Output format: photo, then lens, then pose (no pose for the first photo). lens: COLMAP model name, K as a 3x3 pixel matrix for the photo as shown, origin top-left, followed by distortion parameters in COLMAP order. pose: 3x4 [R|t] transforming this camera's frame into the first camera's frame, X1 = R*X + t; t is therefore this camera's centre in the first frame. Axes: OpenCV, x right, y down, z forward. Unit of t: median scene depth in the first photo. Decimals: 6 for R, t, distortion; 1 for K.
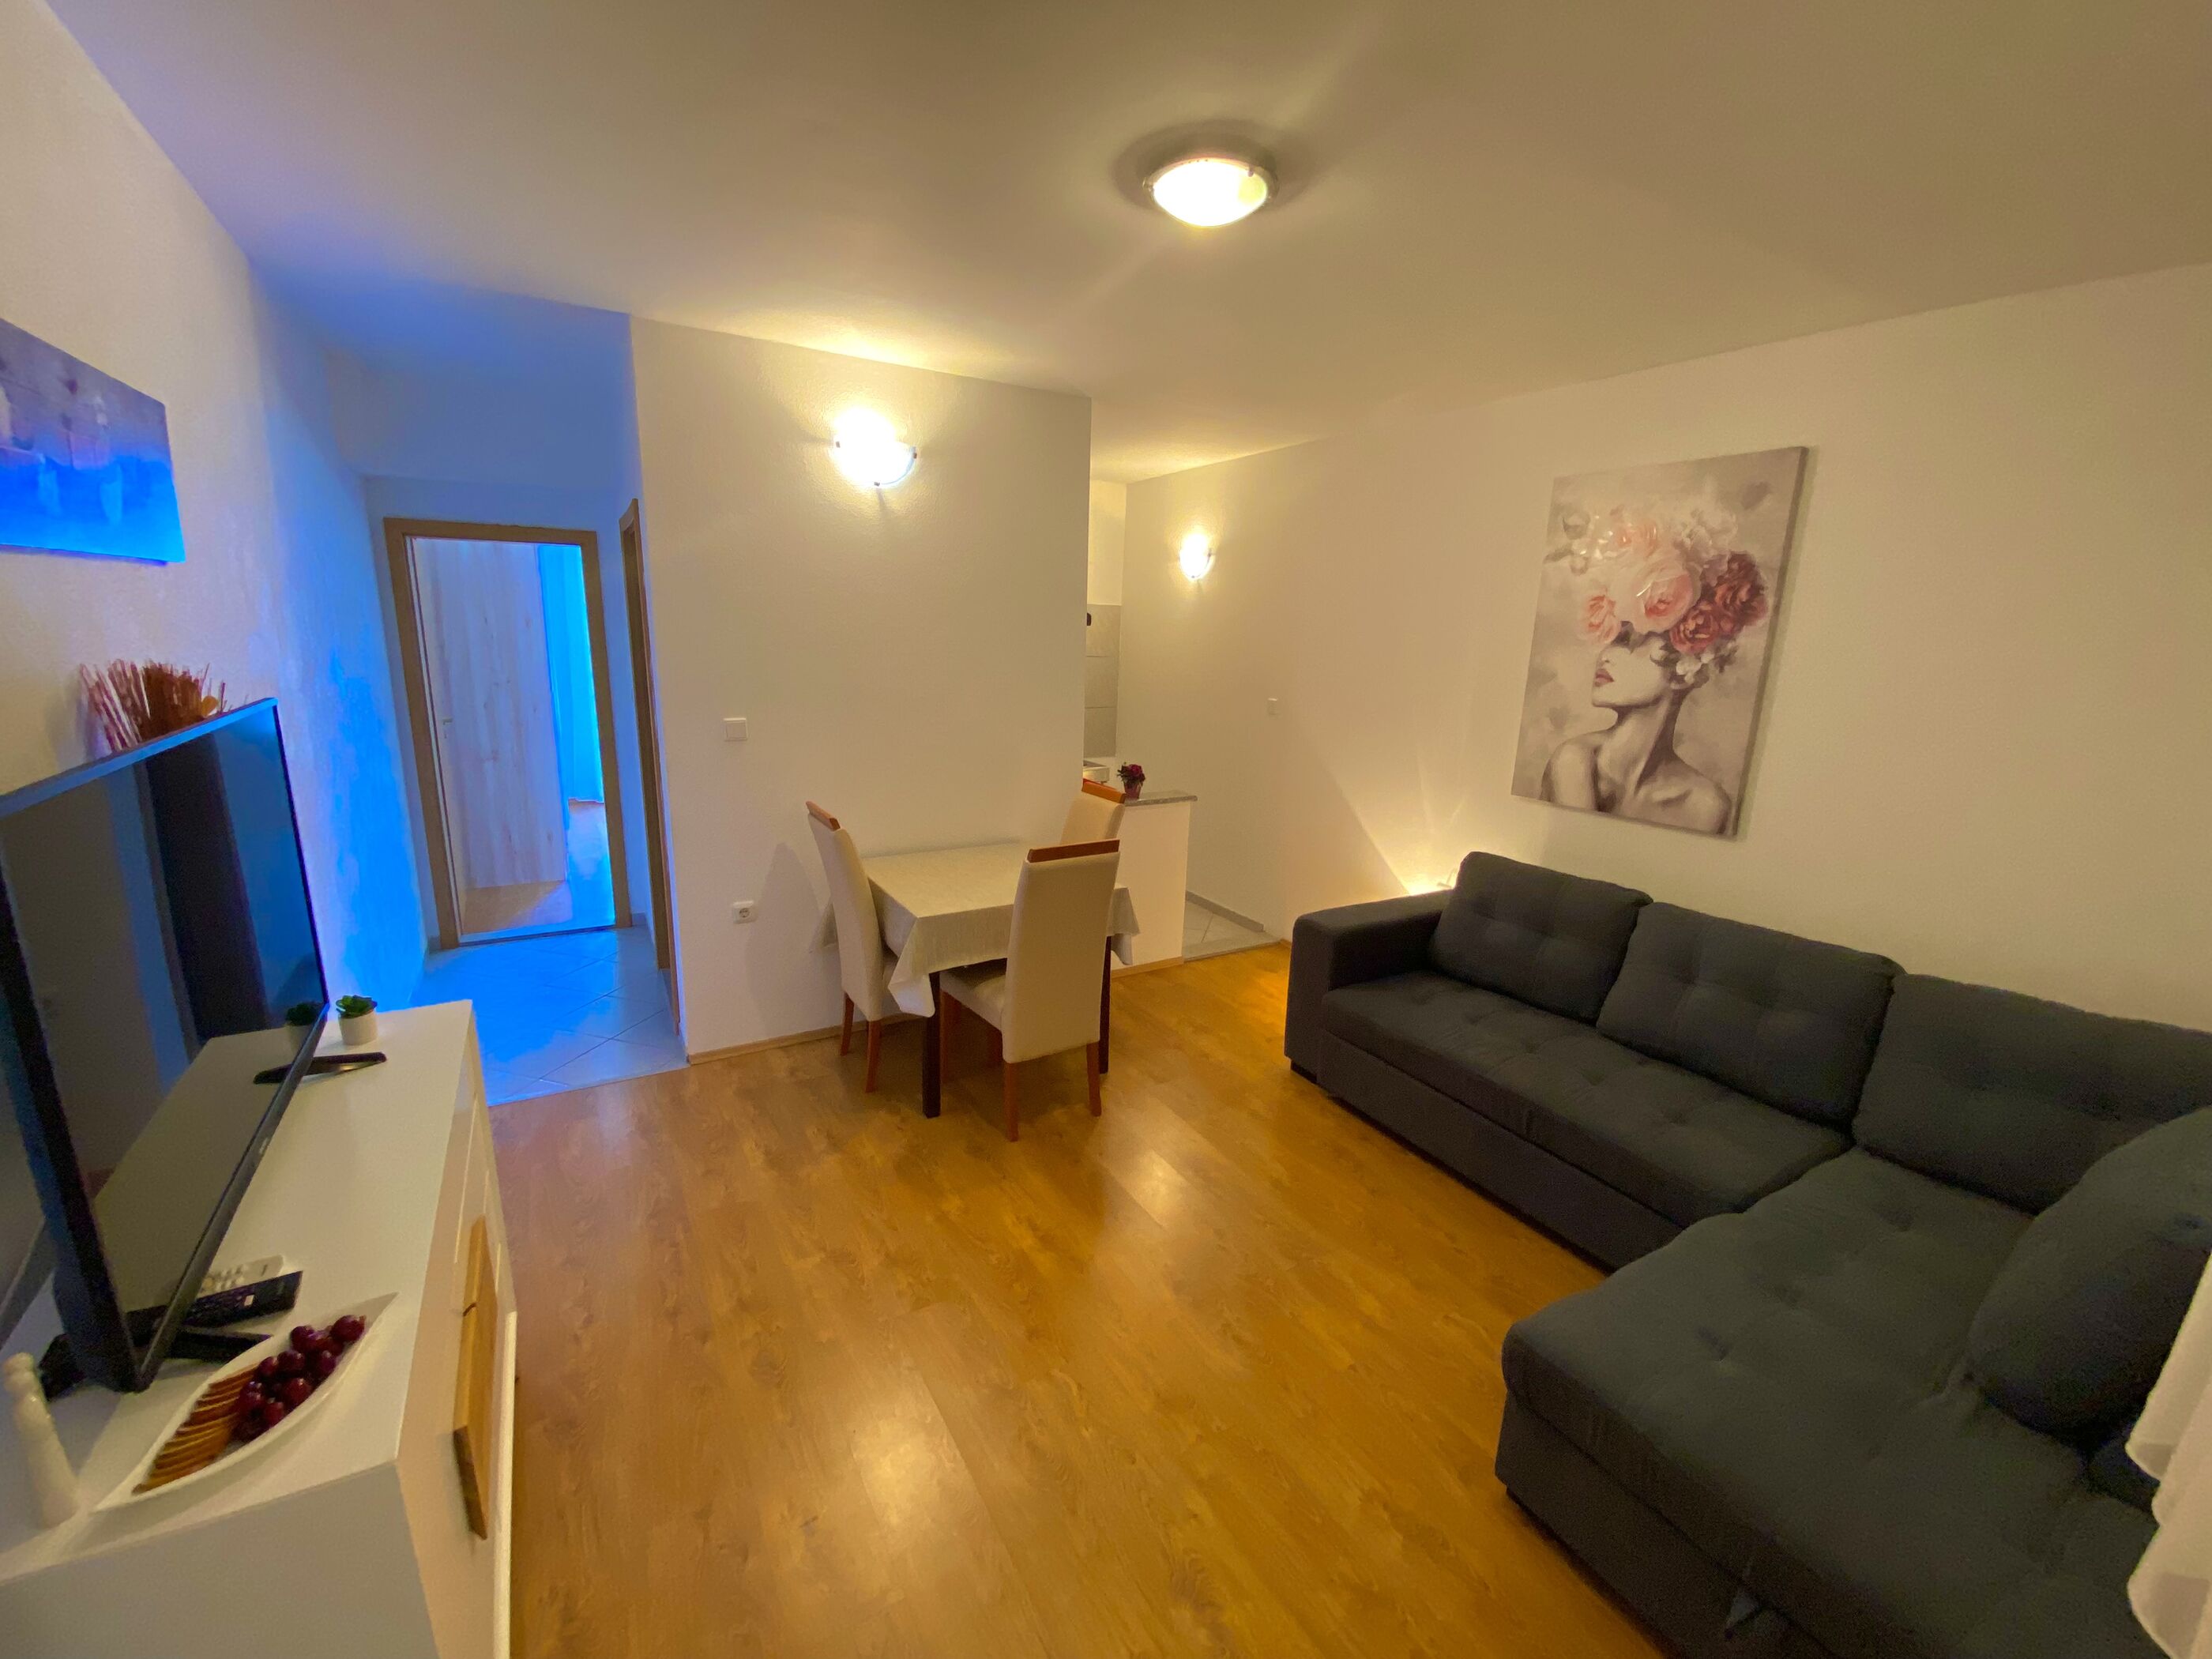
lens RADIAL K [[910.1, 0, 1106.6], [0, 910.1, 836.3], [0, 0, 1]] dist [0.000585, 0.000014]
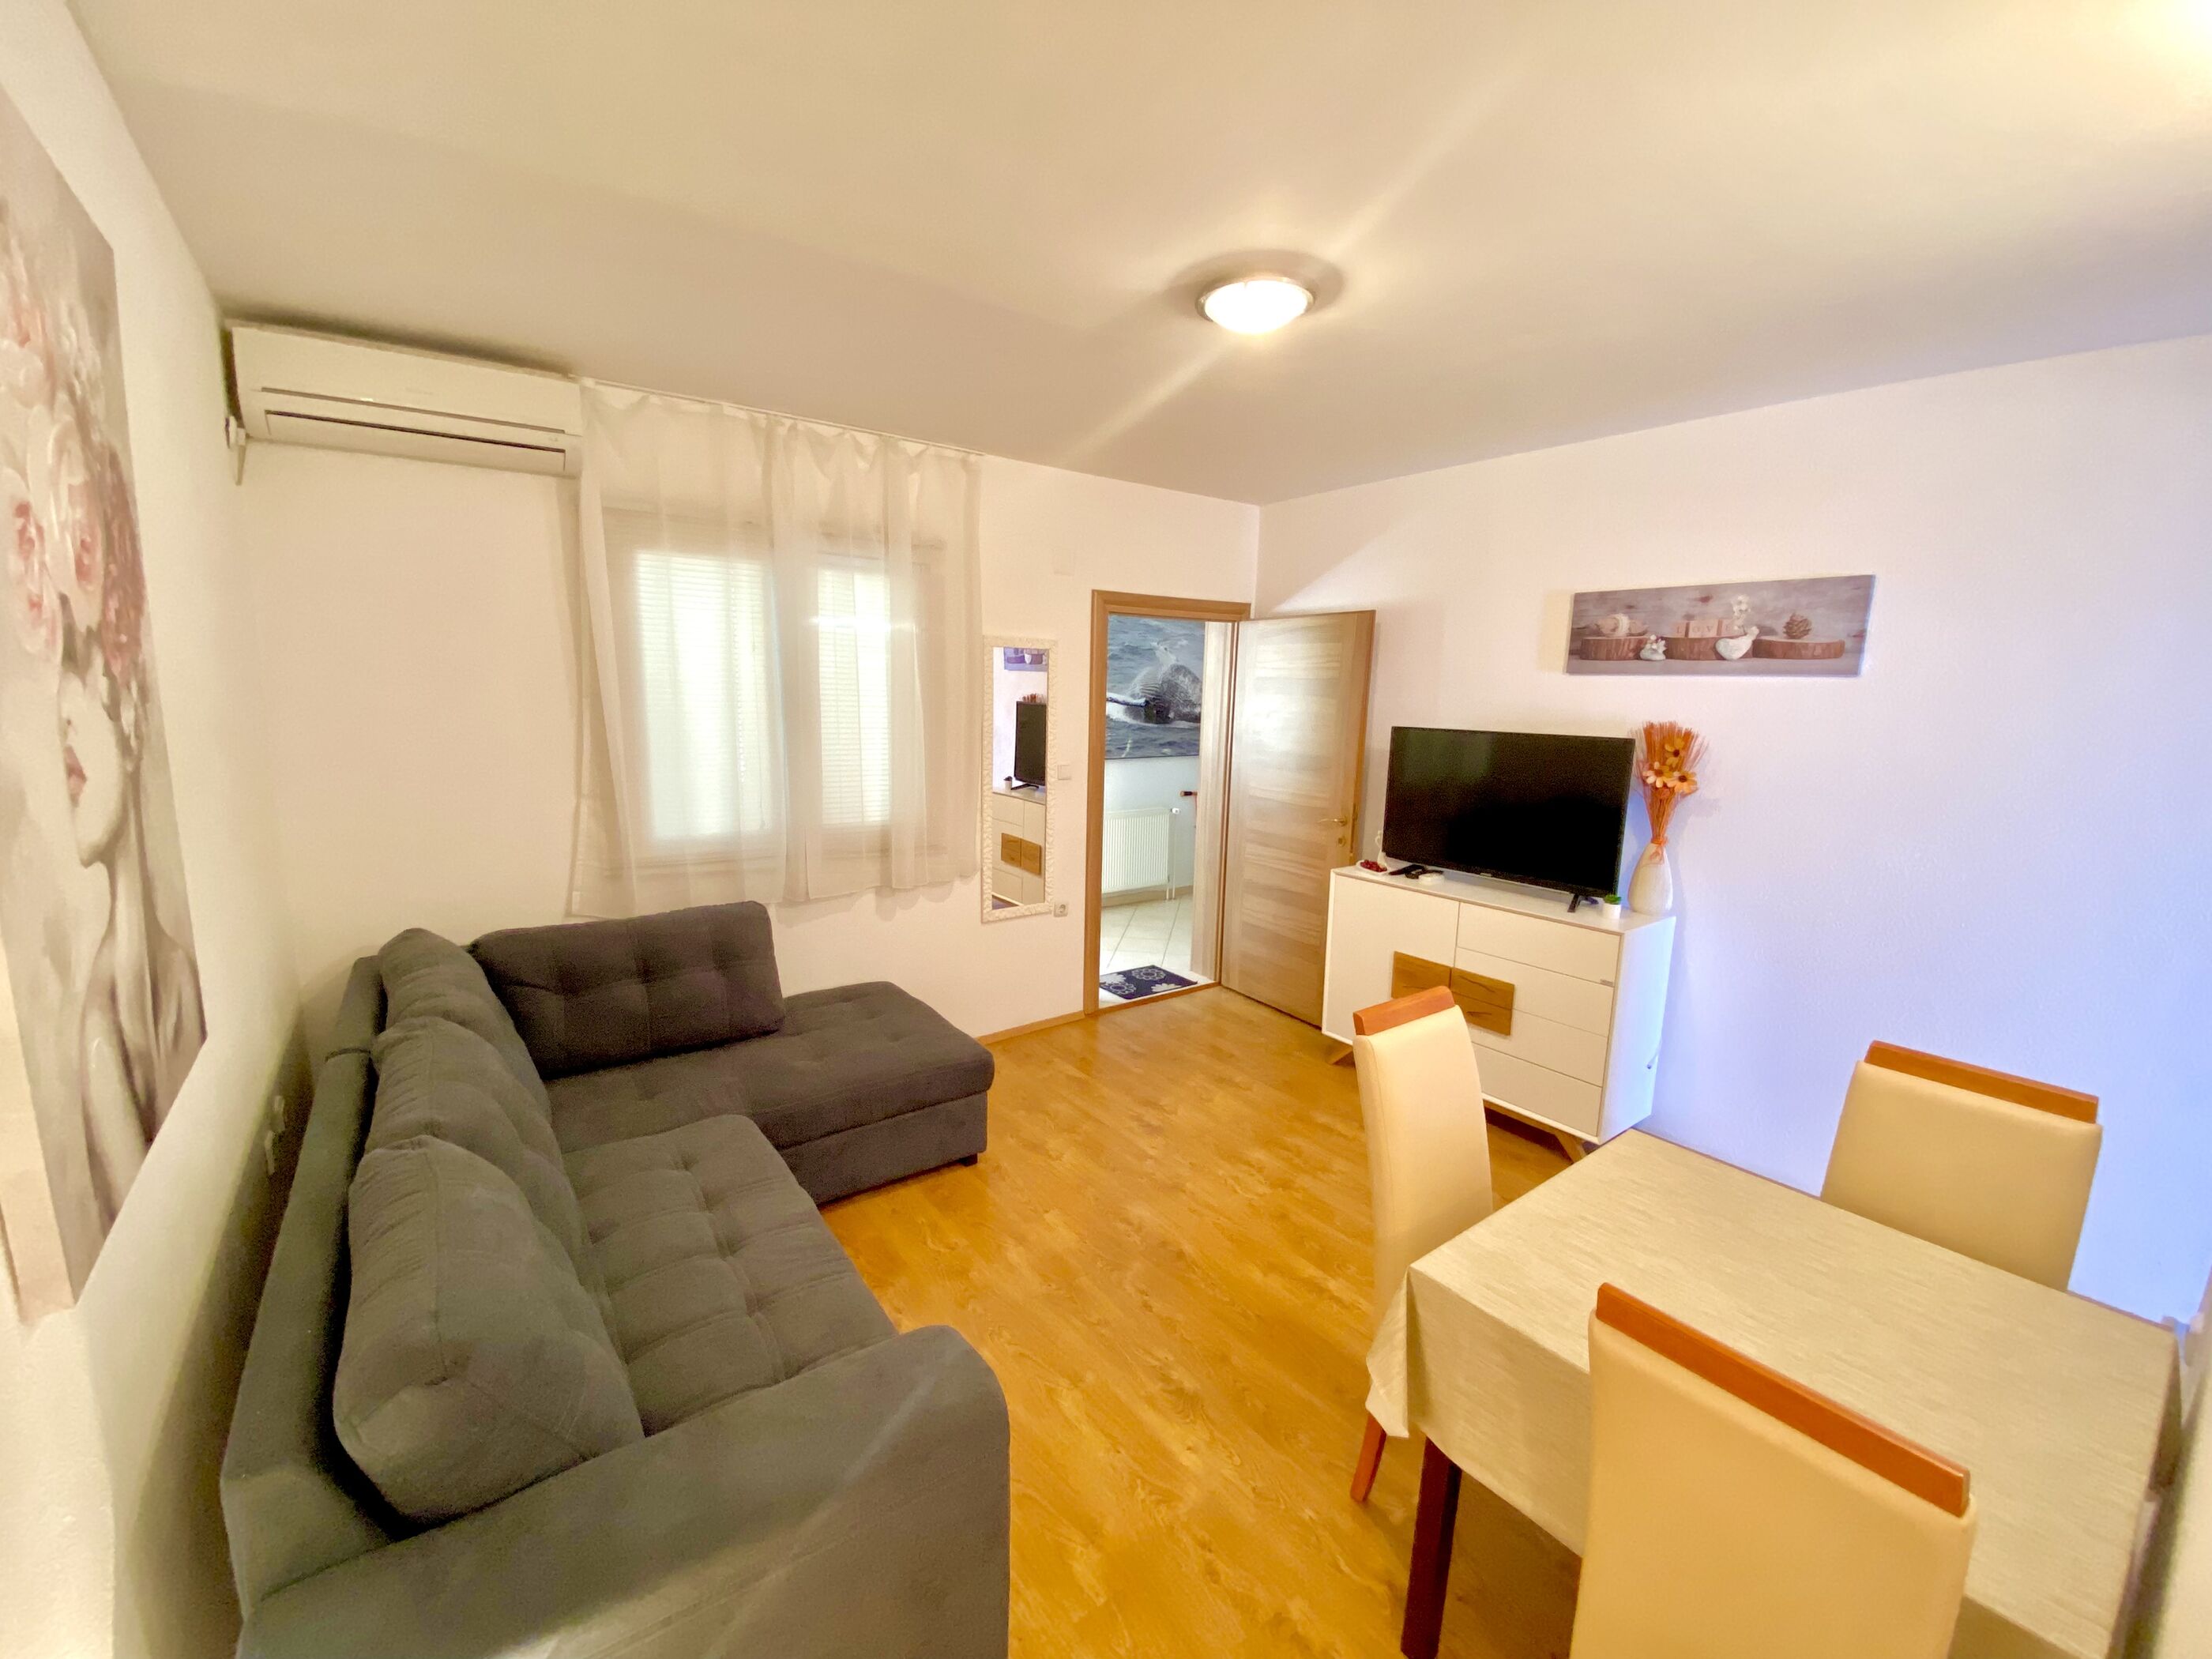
lens RADIAL K [[910.1, 0, 1105.0], [0, 910.1, 836.3], [0, 0, 1]] dist [0.000585, 0.000014]
pose [[-0.993841, -0.027825, -0.107261, 0.304242], [-0.066627, 0.923501, 0.377765, -0.403611], [0.088544, 0.382585, -0.919668, 1.808658]]
